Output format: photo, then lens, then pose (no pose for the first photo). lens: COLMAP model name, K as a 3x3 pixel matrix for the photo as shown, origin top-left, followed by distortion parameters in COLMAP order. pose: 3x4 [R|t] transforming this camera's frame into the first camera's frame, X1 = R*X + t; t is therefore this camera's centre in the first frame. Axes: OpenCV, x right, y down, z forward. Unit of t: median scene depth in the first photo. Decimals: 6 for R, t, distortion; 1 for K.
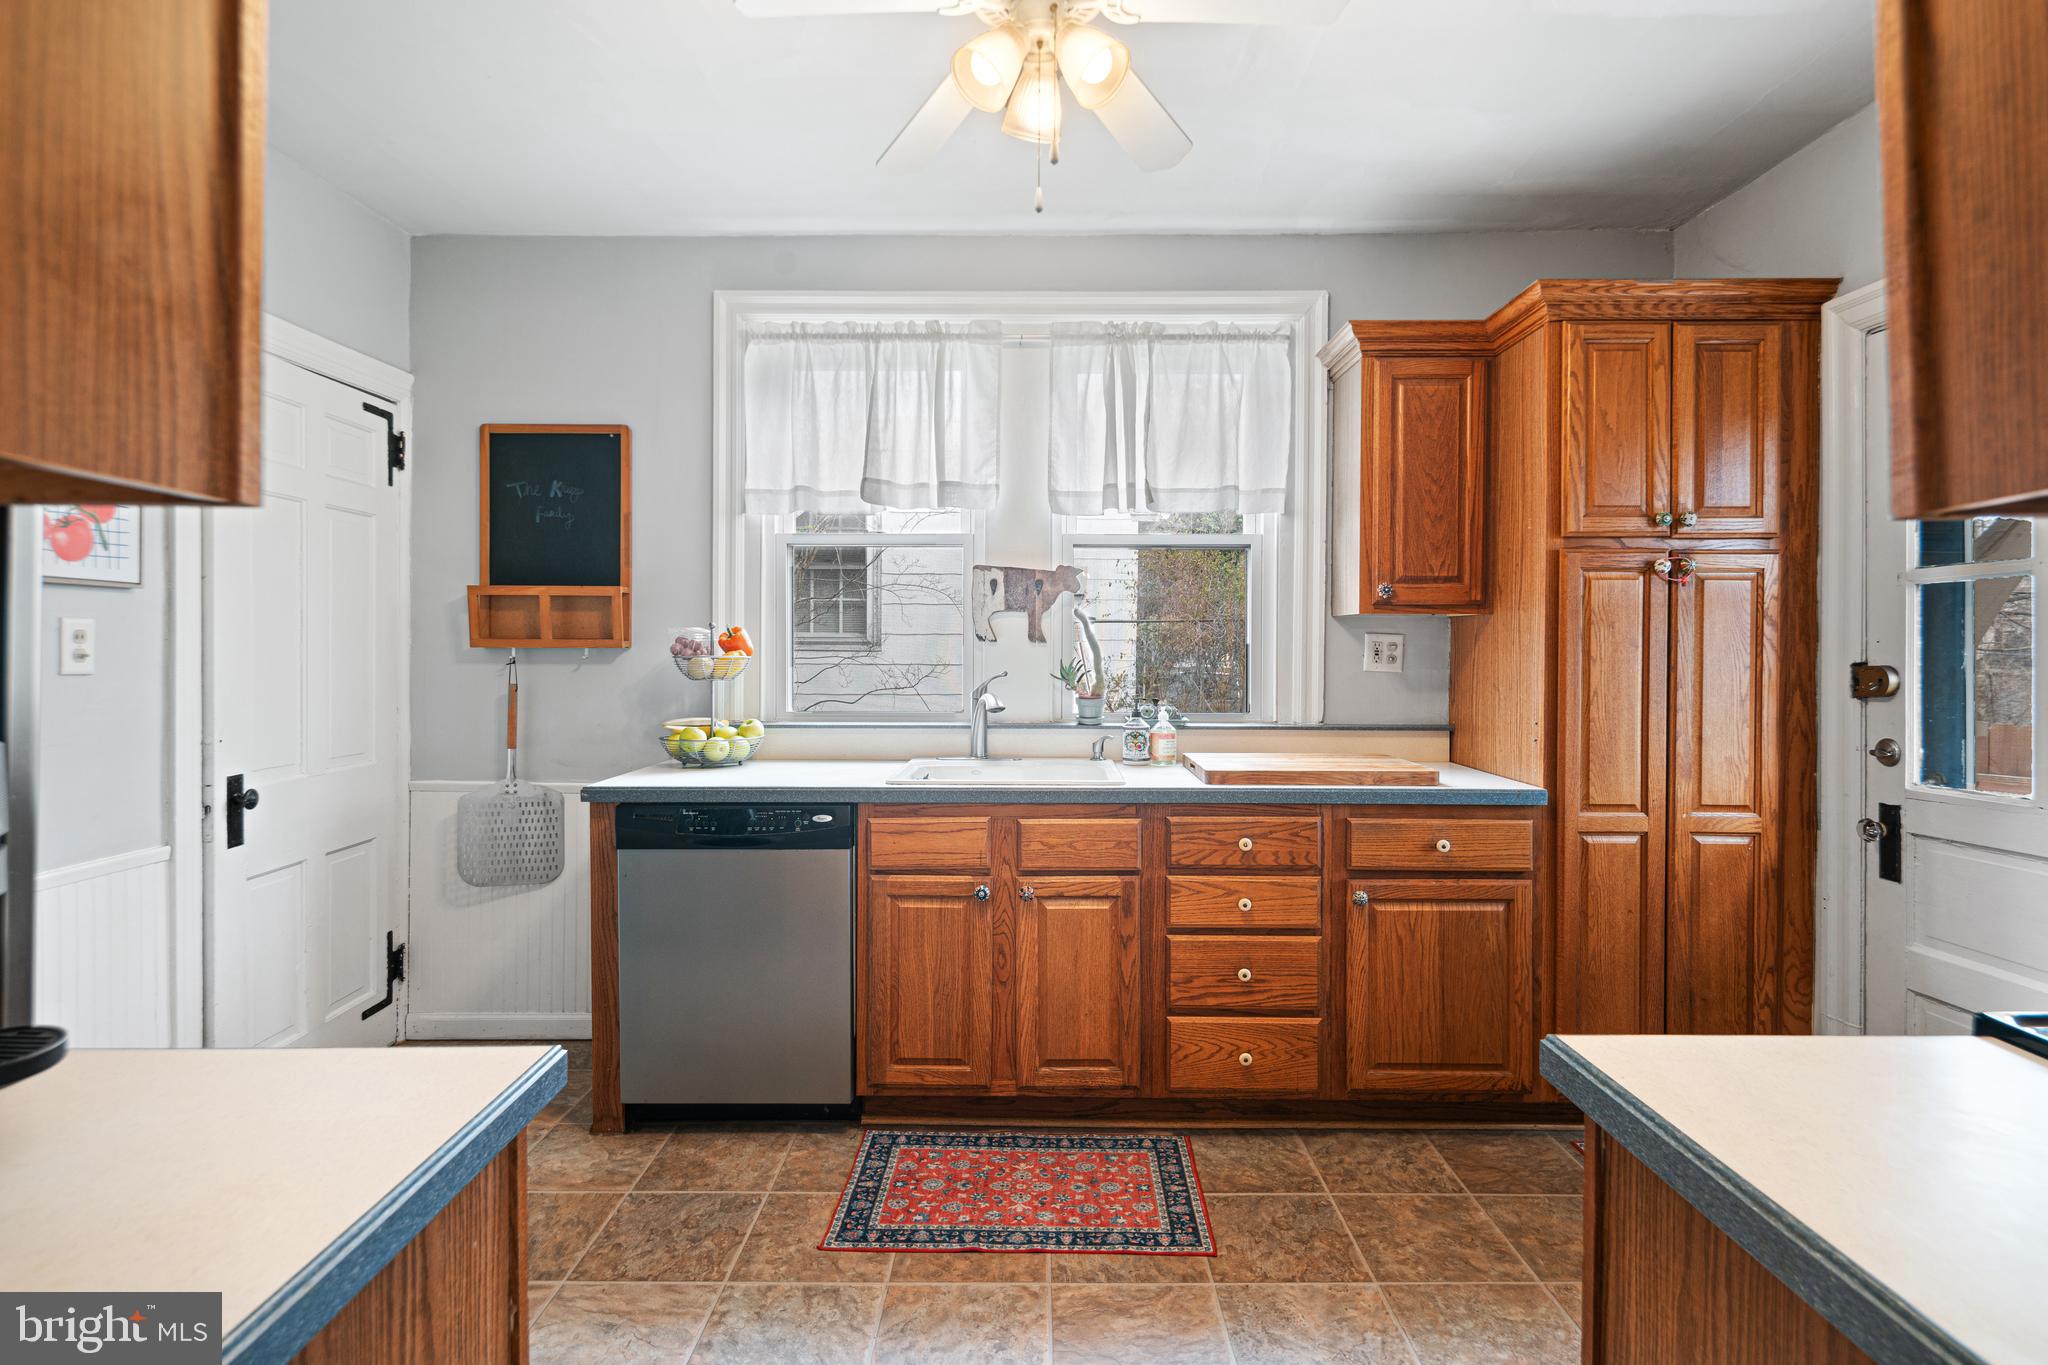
lens RADIAL K [[992.9, 0, 1027.7], [0, 992.9, 650.0], [0, 0, 1]] dist [0.000461, -0.000760]
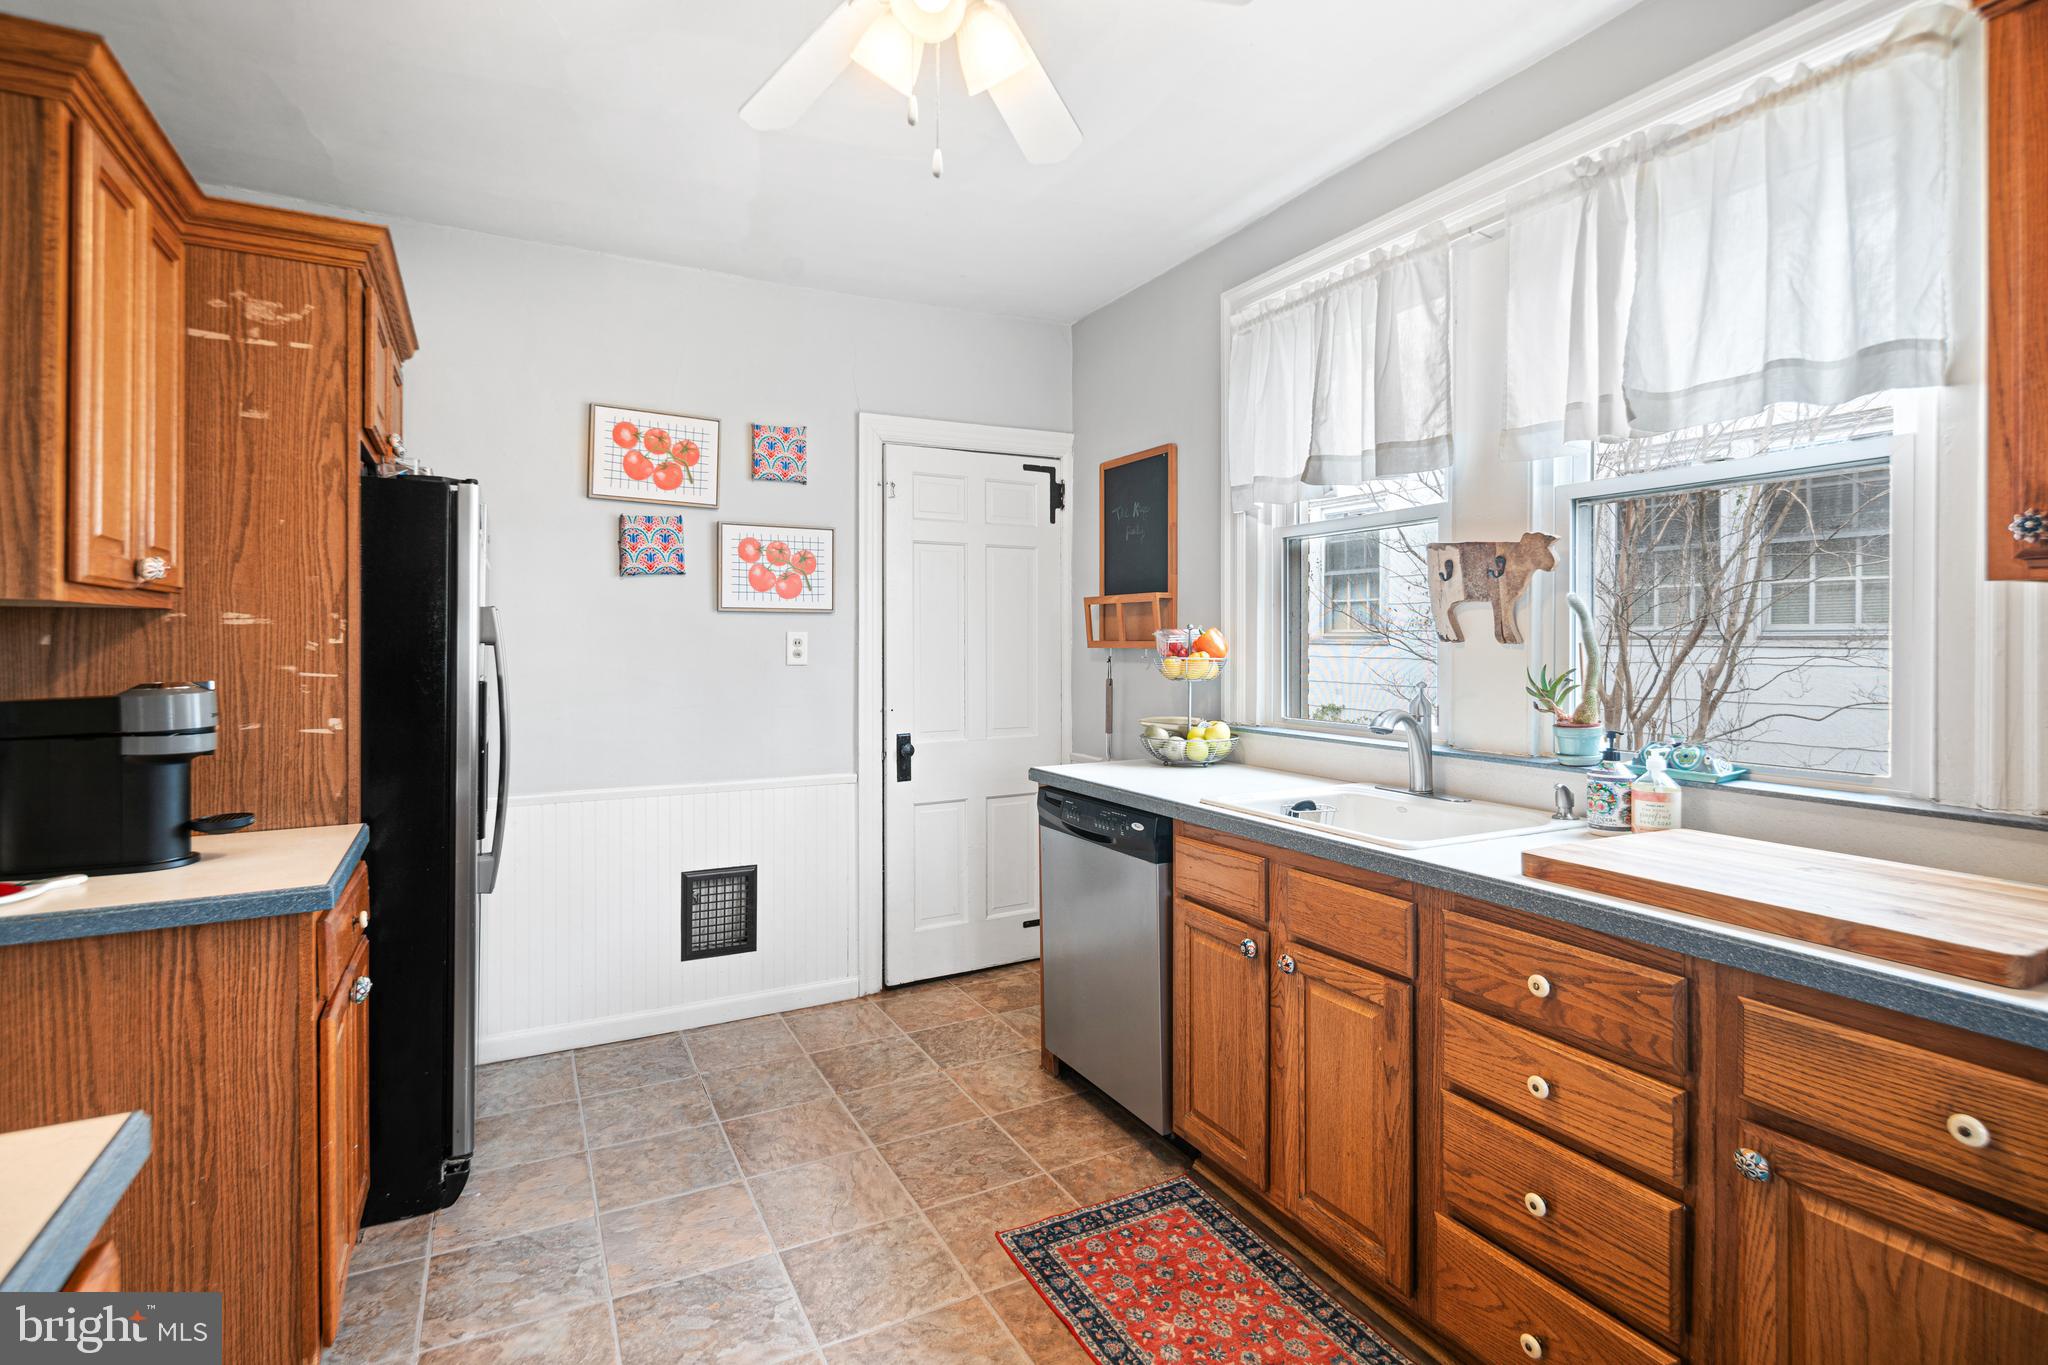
lens RADIAL K [[976.1, 0, 1025.5], [0, 976.1, 637.6], [0, 0, 1]] dist [-0.001257, -0.001470]
pose [[0.482505, -0.006494, -0.875869, 0.576458], [0.000356, 0.999974, -0.007218, -0.008330], [0.875893, 0.003171, 0.482495, 0.443093]]
